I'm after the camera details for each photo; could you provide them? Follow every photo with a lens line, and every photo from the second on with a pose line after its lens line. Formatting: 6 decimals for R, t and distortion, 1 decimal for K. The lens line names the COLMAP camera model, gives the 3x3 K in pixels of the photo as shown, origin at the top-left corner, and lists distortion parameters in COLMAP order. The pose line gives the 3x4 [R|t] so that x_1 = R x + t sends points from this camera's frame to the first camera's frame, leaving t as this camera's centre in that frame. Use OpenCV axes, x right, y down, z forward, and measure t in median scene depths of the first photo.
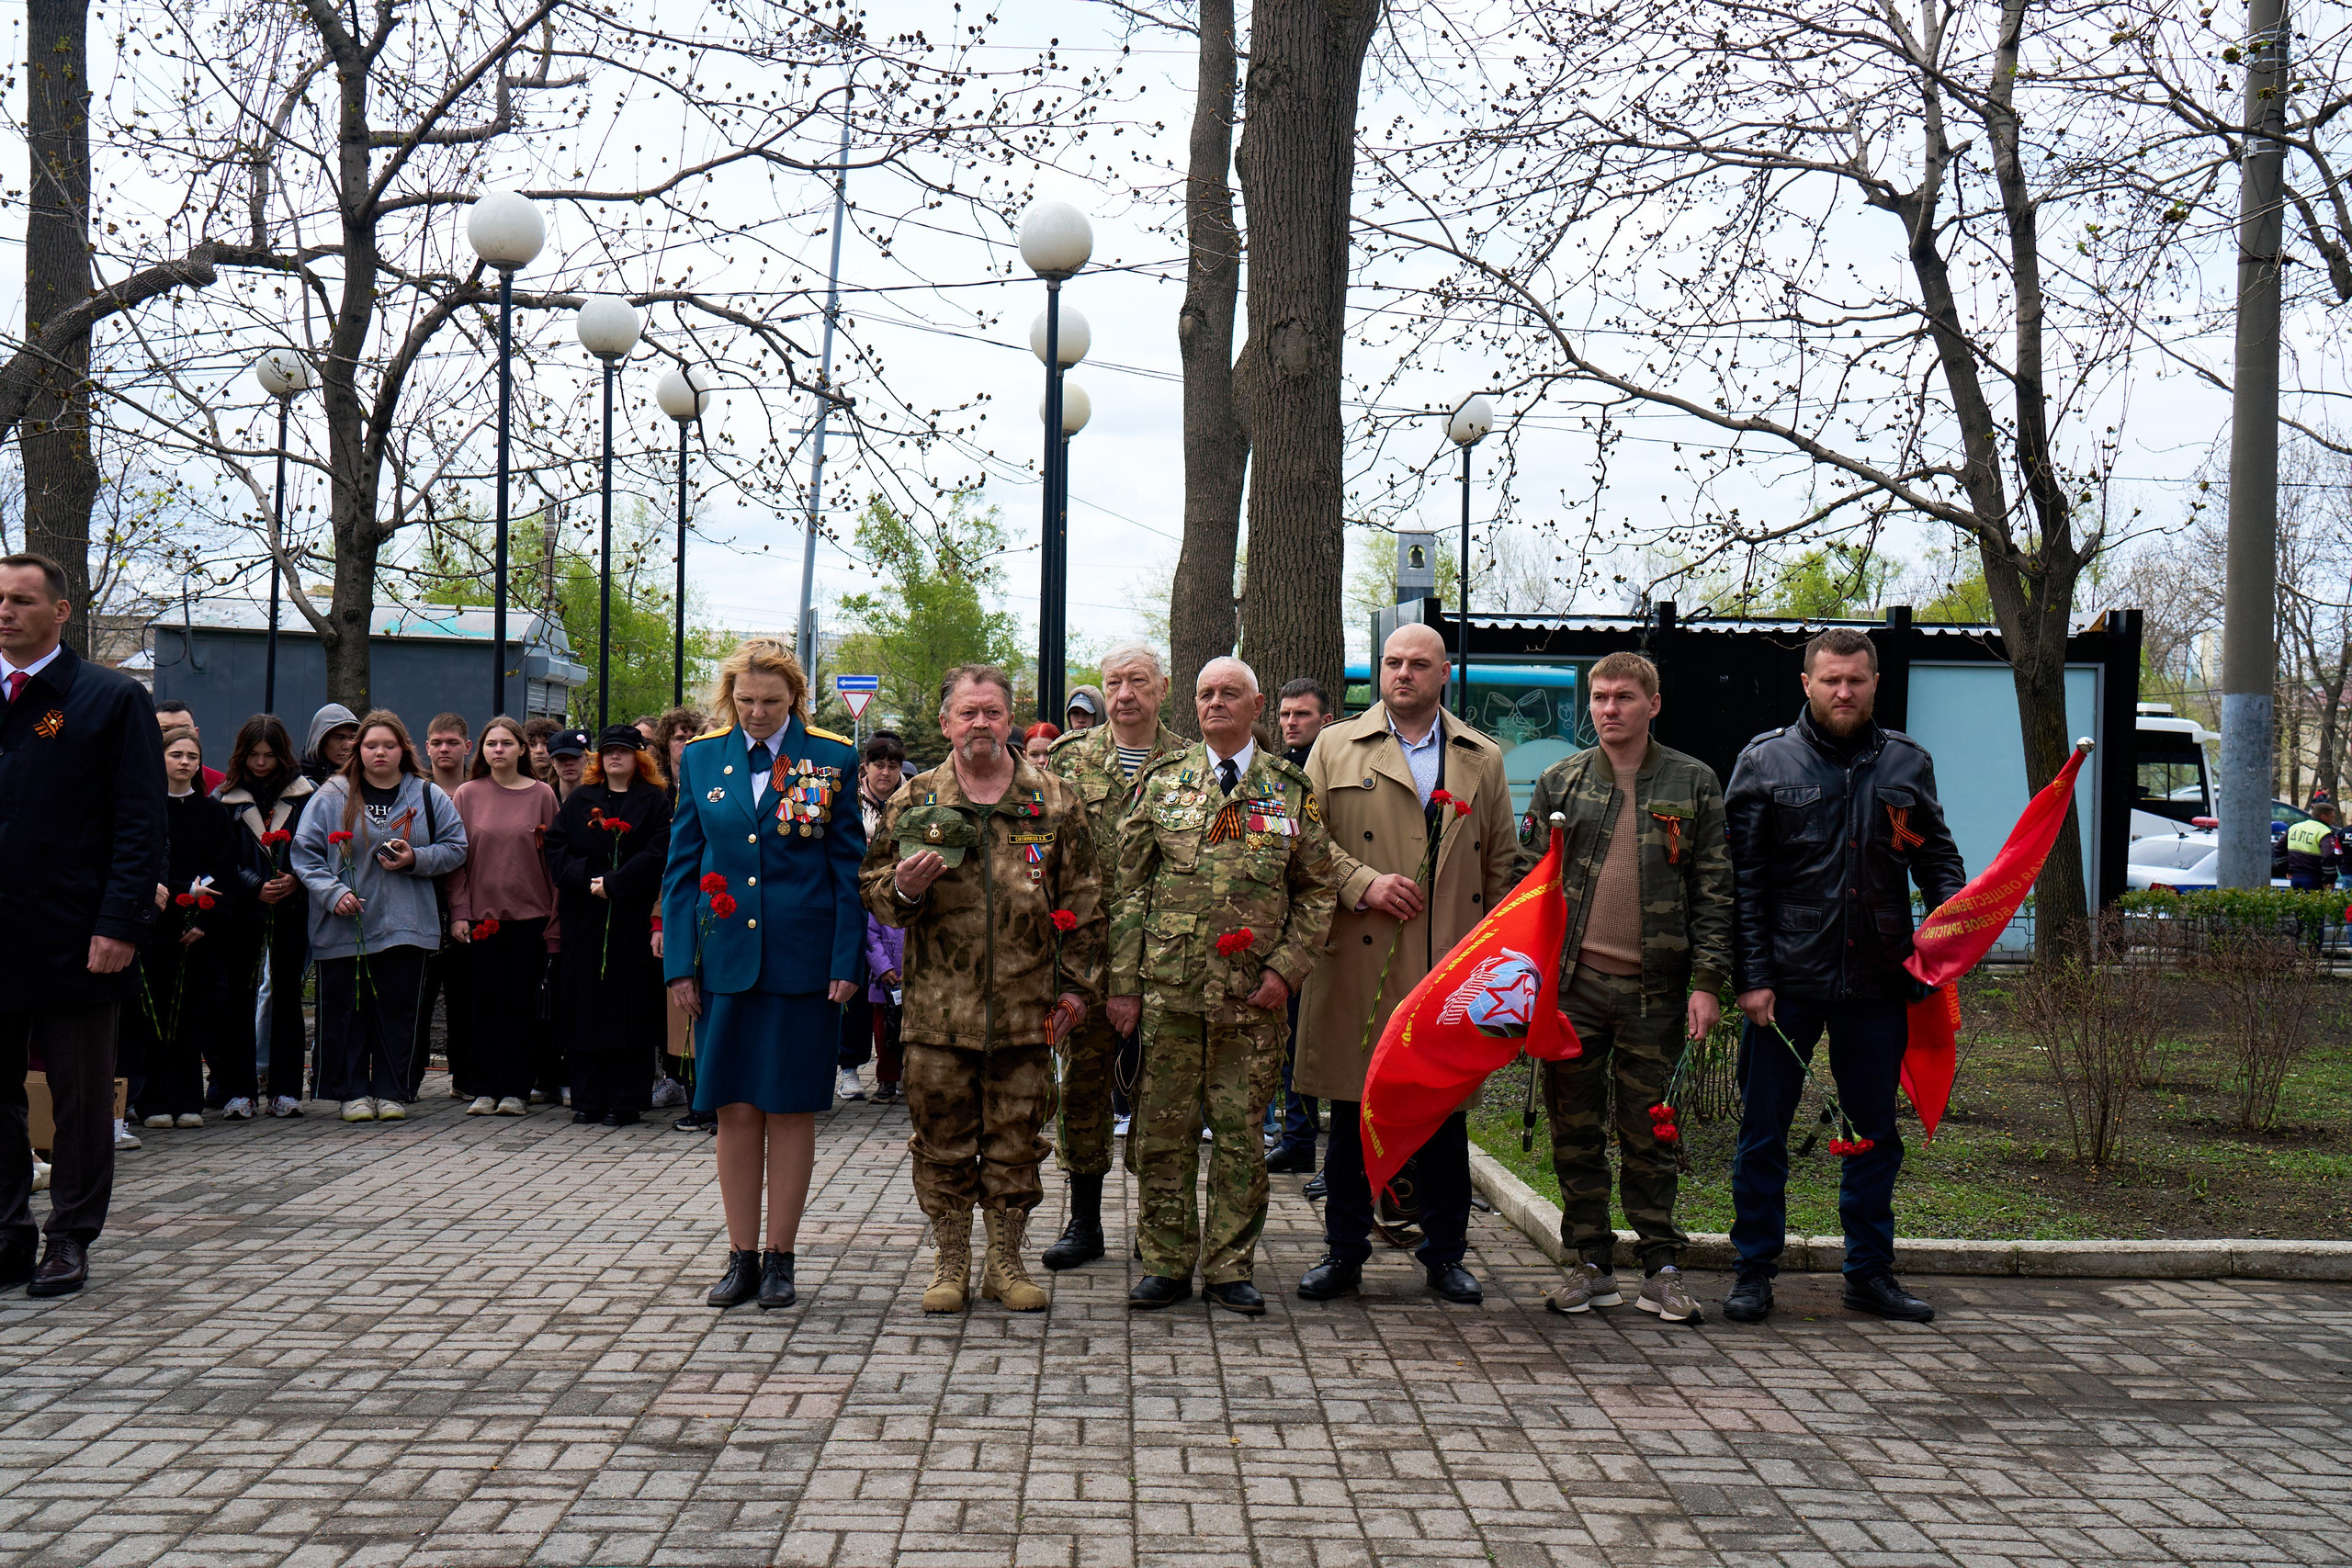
lens RADIAL K [[2411.9, 0, 1175.7], [0, 2411.9, 747.7], [0, 0, 1]] dist [0.020258, -0.013188]
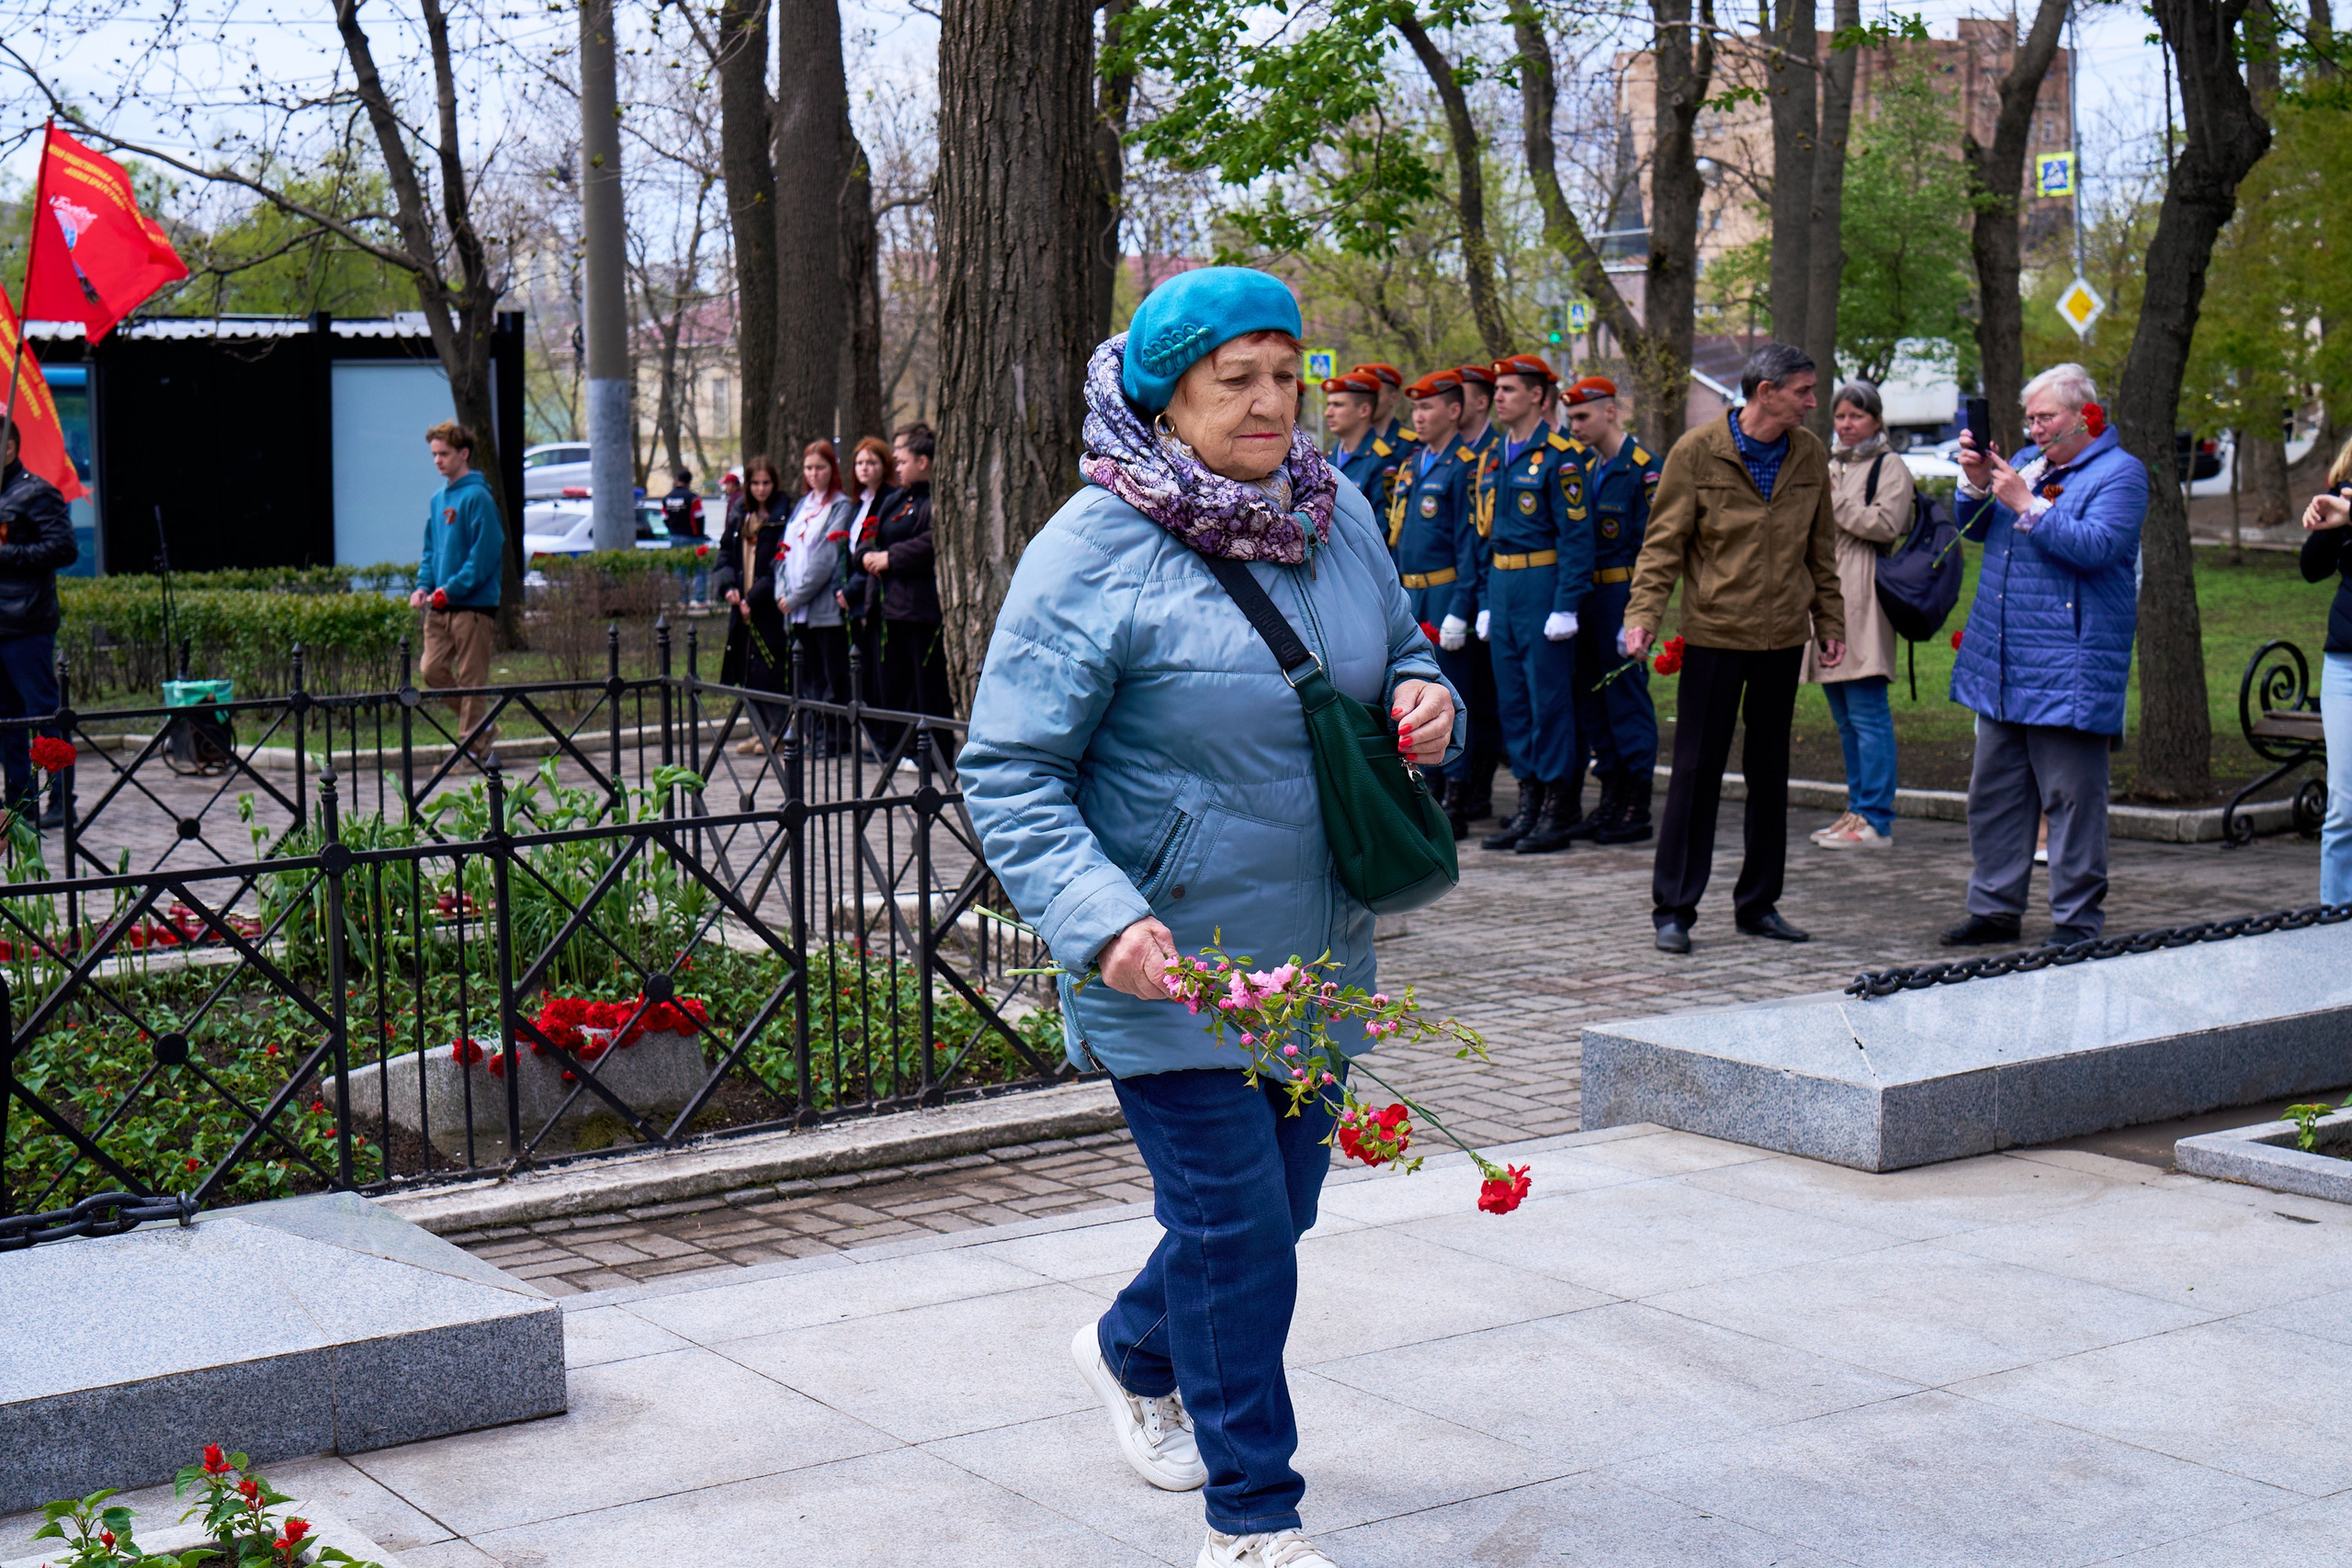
lens RADIAL K [[3399.6, 0, 1176.0], [0, 3399.6, 784.0], [0, 0, 1]] dist [0.112262, 0.015146]
pose [[0.829441, -0.087491, 0.551701, -0.344822], [0.022705, 0.992122, 0.123199, -0.037262], [-0.558133, -0.089659, 0.824893, -0.708405]]
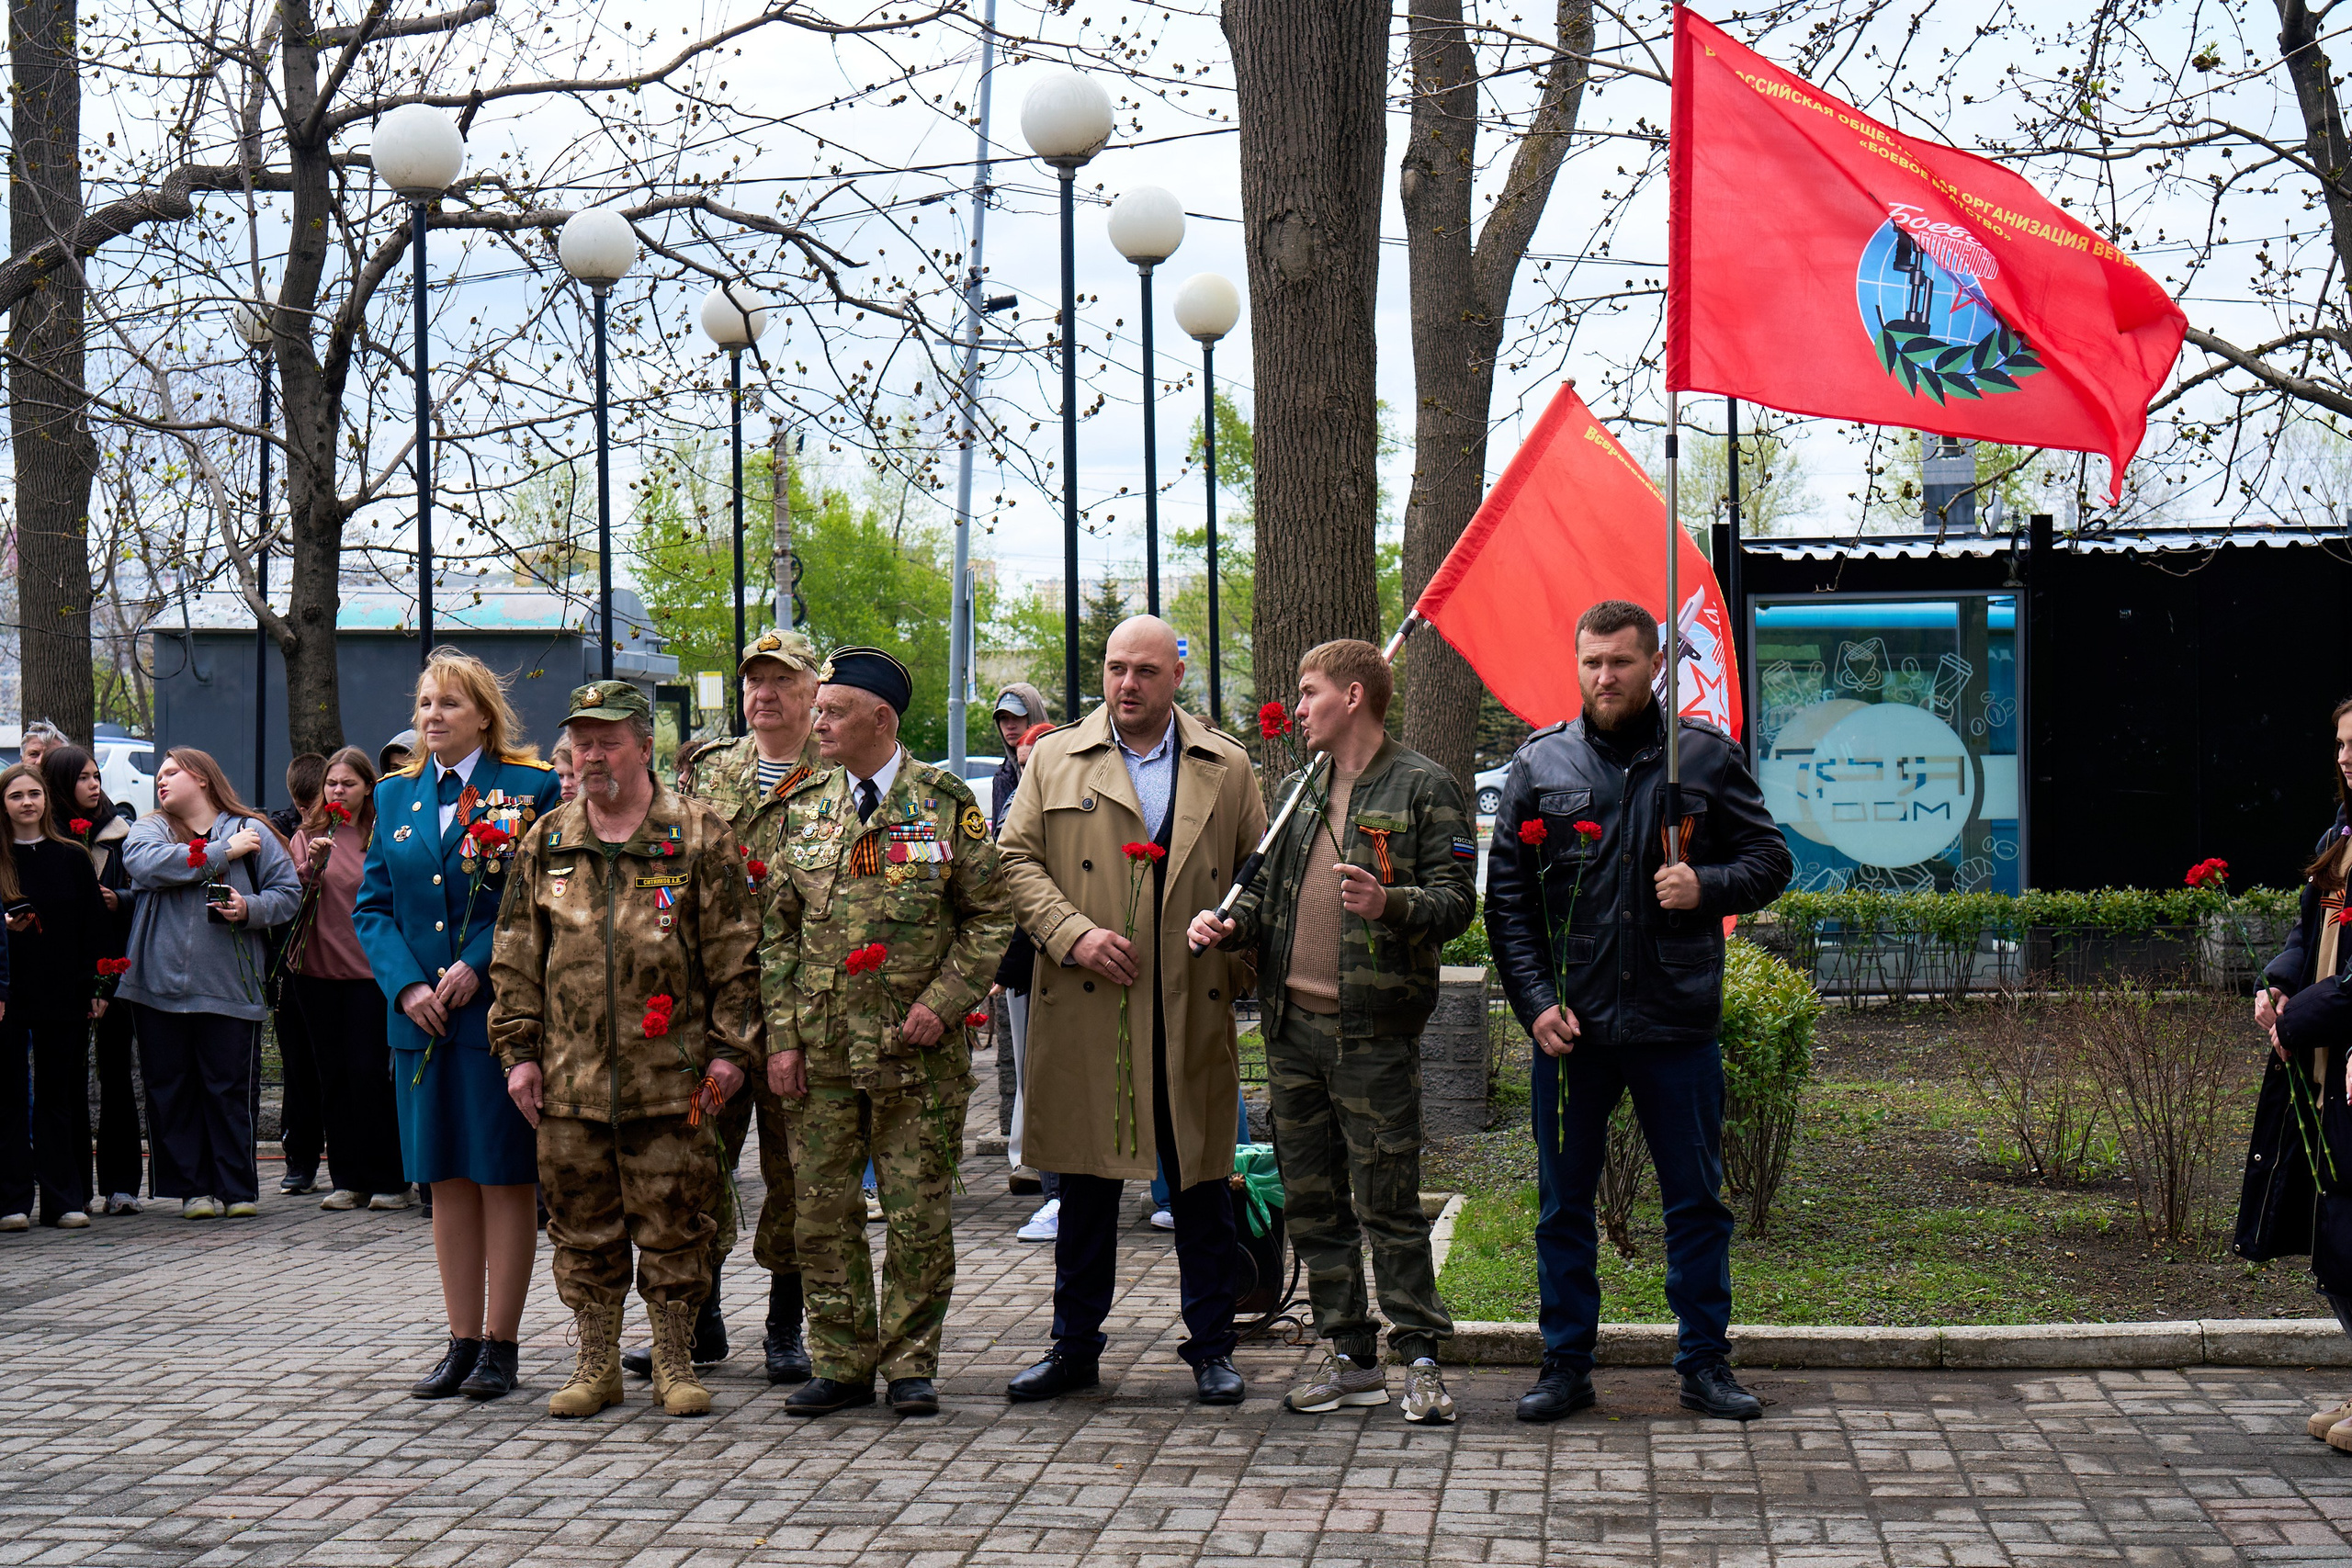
lens RADIAL K [[3225.9, 0, 1176.0], [0, 3225.9, 784.0], [0, 0, 1]] dist [-0.068539, -0.010759]
pose [[0.989398, -0.034599, -0.141049, 0.120023], [0.037216, 0.999180, 0.015961, -0.003844], [0.140381, -0.021041, 0.989874, -0.054990]]
